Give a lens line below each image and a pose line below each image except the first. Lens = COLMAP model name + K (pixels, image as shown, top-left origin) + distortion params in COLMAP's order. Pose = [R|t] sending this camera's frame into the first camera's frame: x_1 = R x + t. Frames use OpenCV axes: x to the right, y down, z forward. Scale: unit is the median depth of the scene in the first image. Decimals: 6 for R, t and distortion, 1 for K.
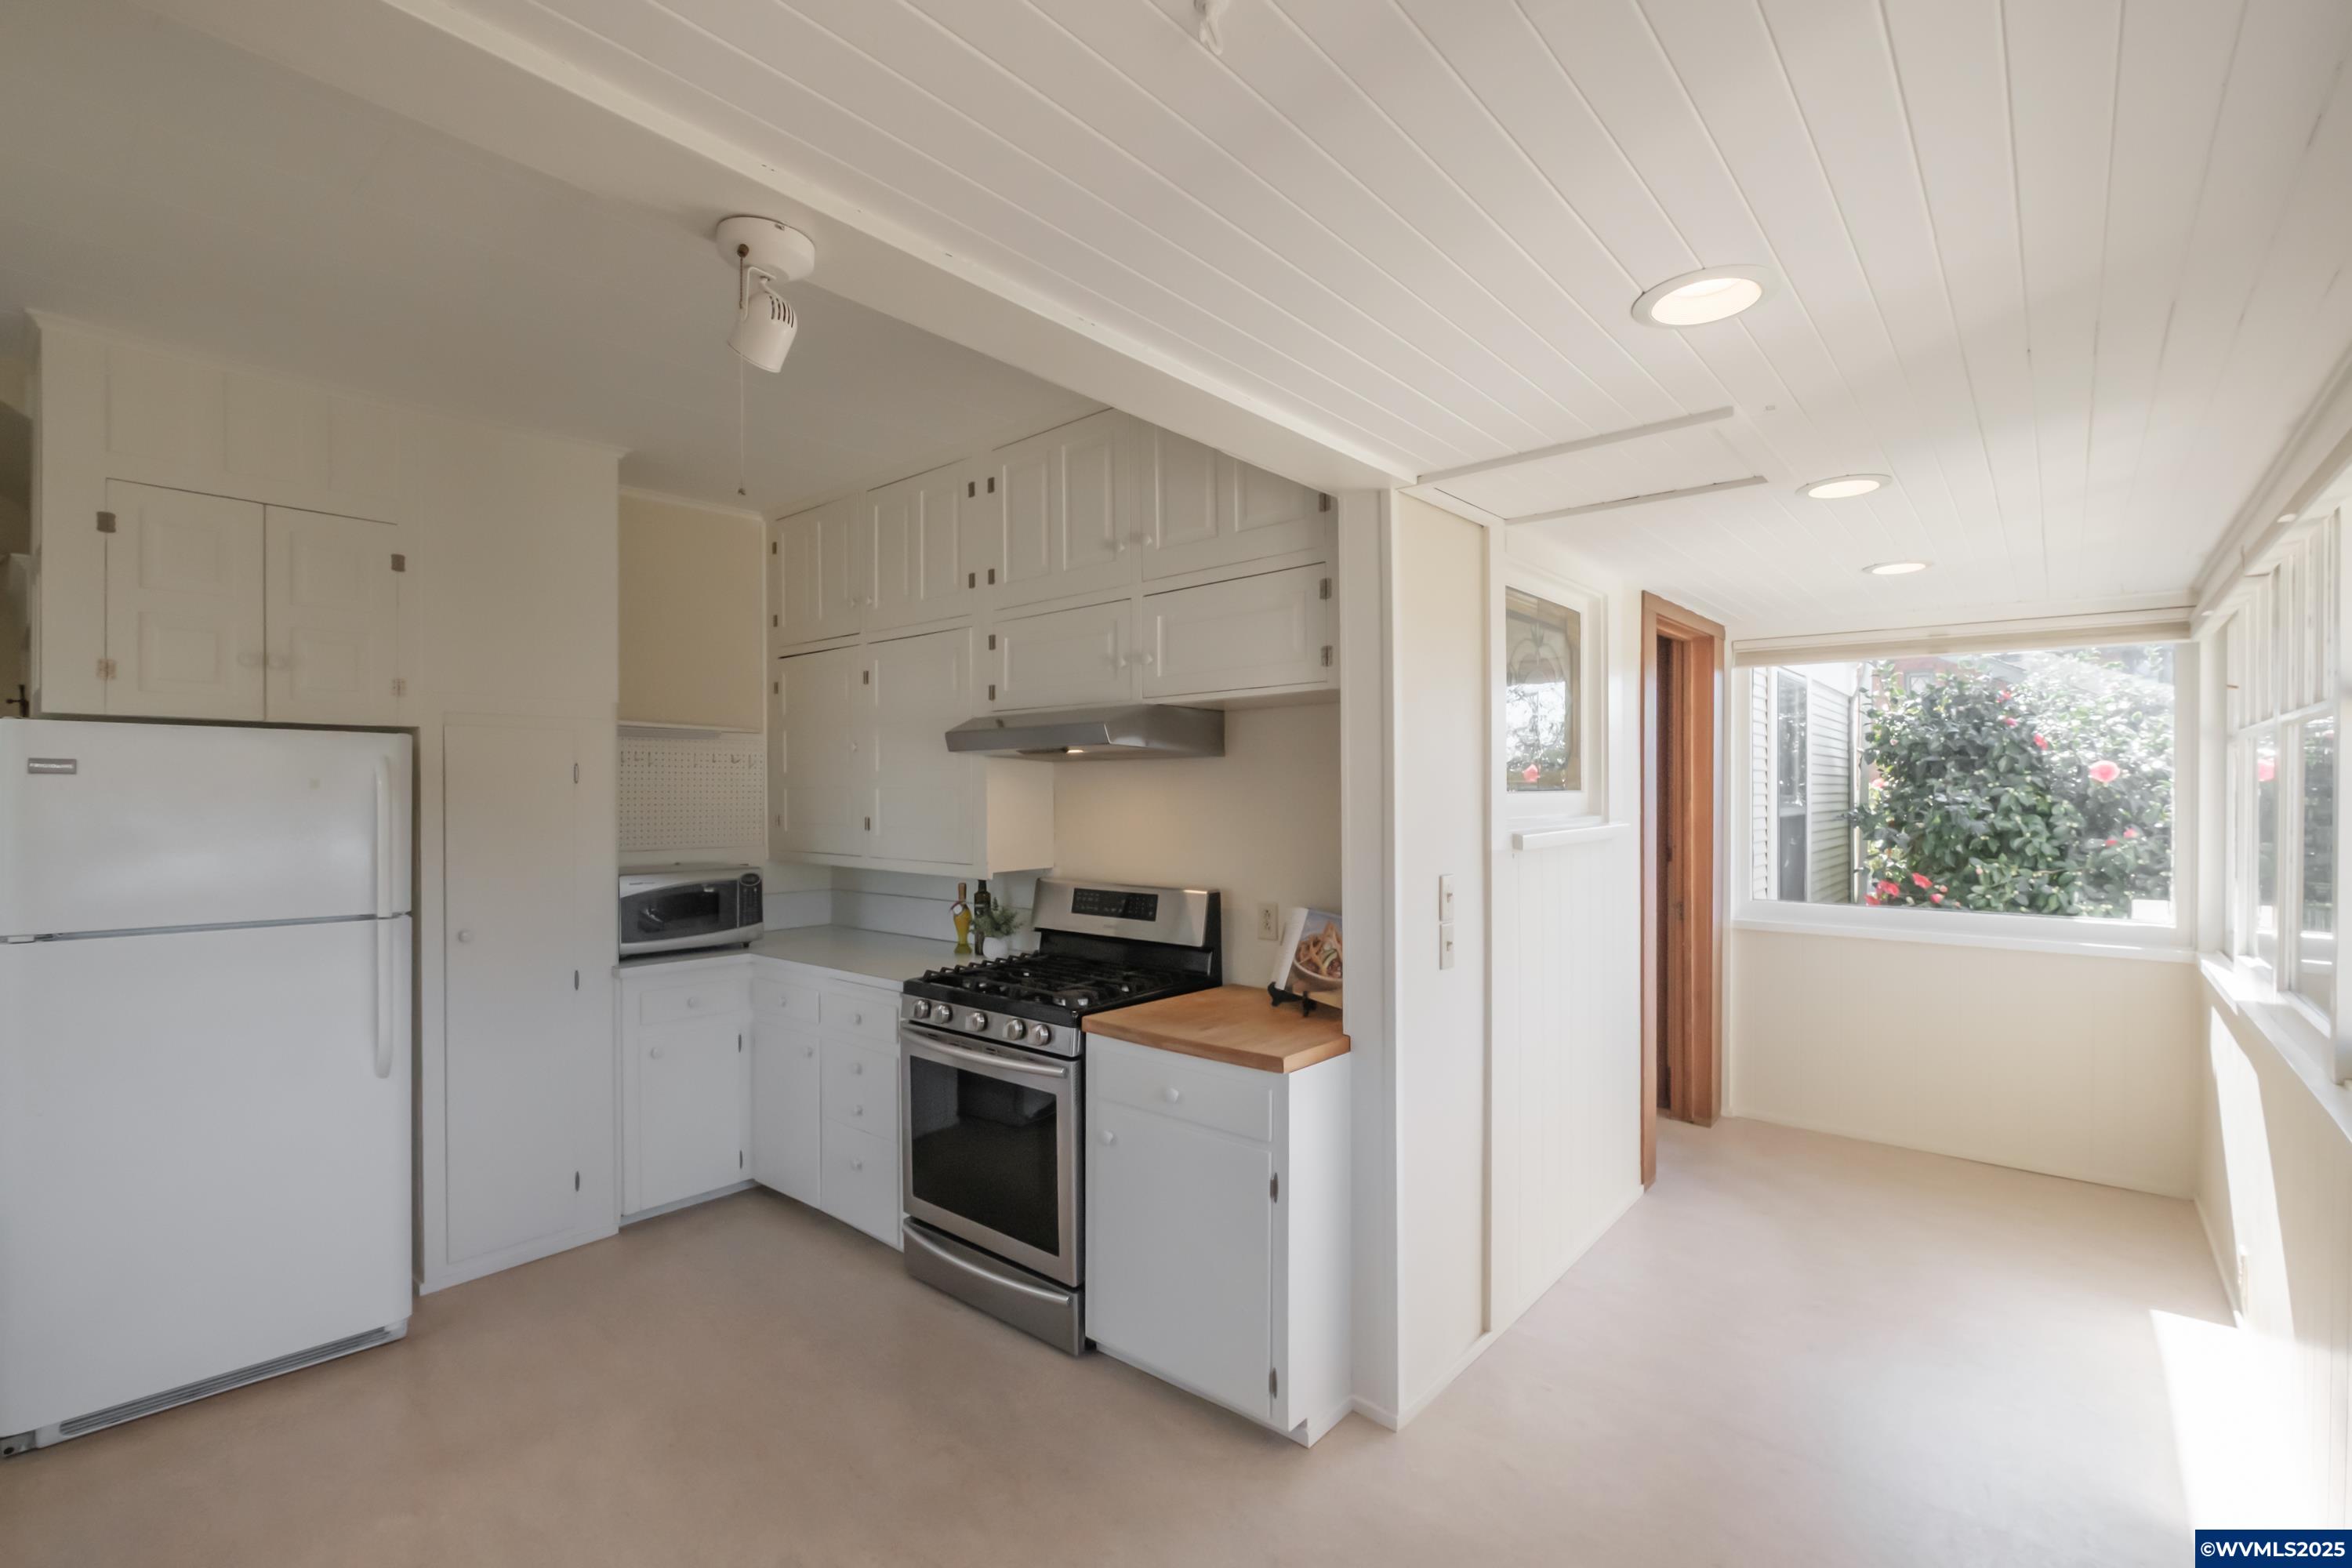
lens RADIAL K [[1035.5, 0, 1164.7], [0, 1035.5, 792.8], [0, 0, 1]] dist [-0.001051, -0.000121]
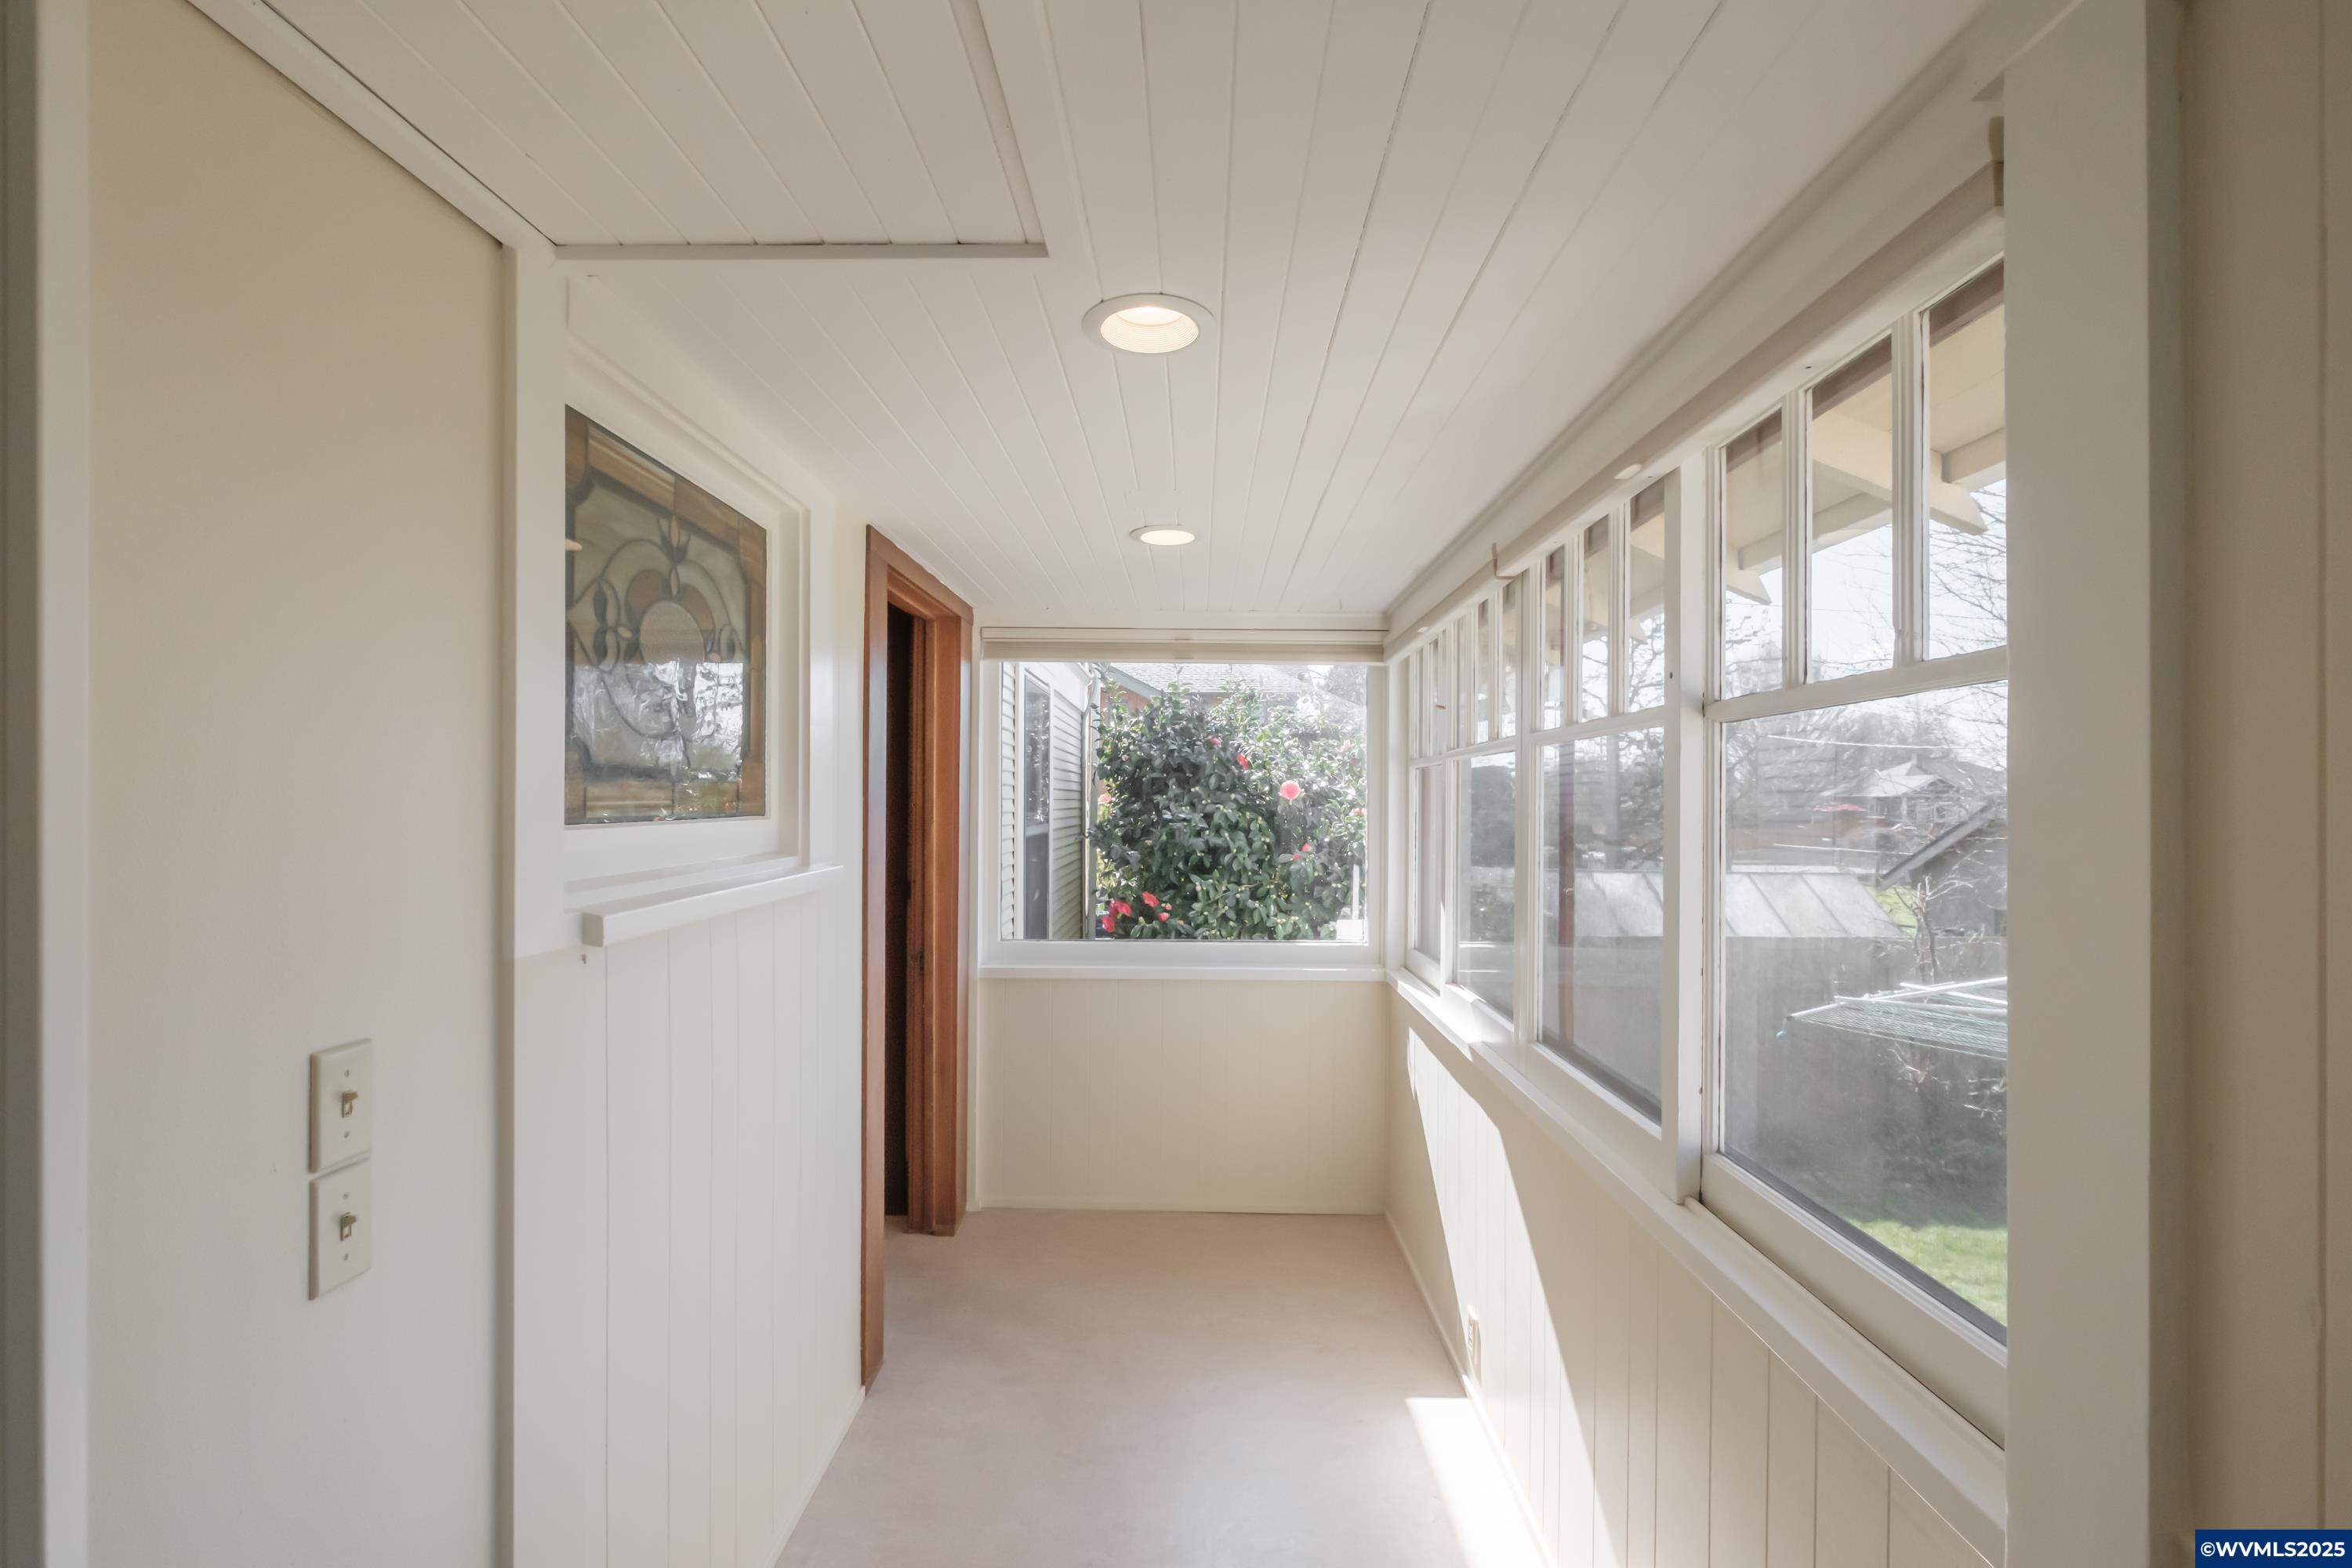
lens RADIAL K [[1035.5, 0, 1164.7], [0, 1035.5, 792.8], [0, 0, 1]] dist [-0.001051, -0.000121]
pose [[0.776827, 0.008162, 0.629662, 0.126911], [-0.002684, 0.999950, -0.009651, -0.006896], [-0.629709, 0.005807, 0.776810, 0.236396]]
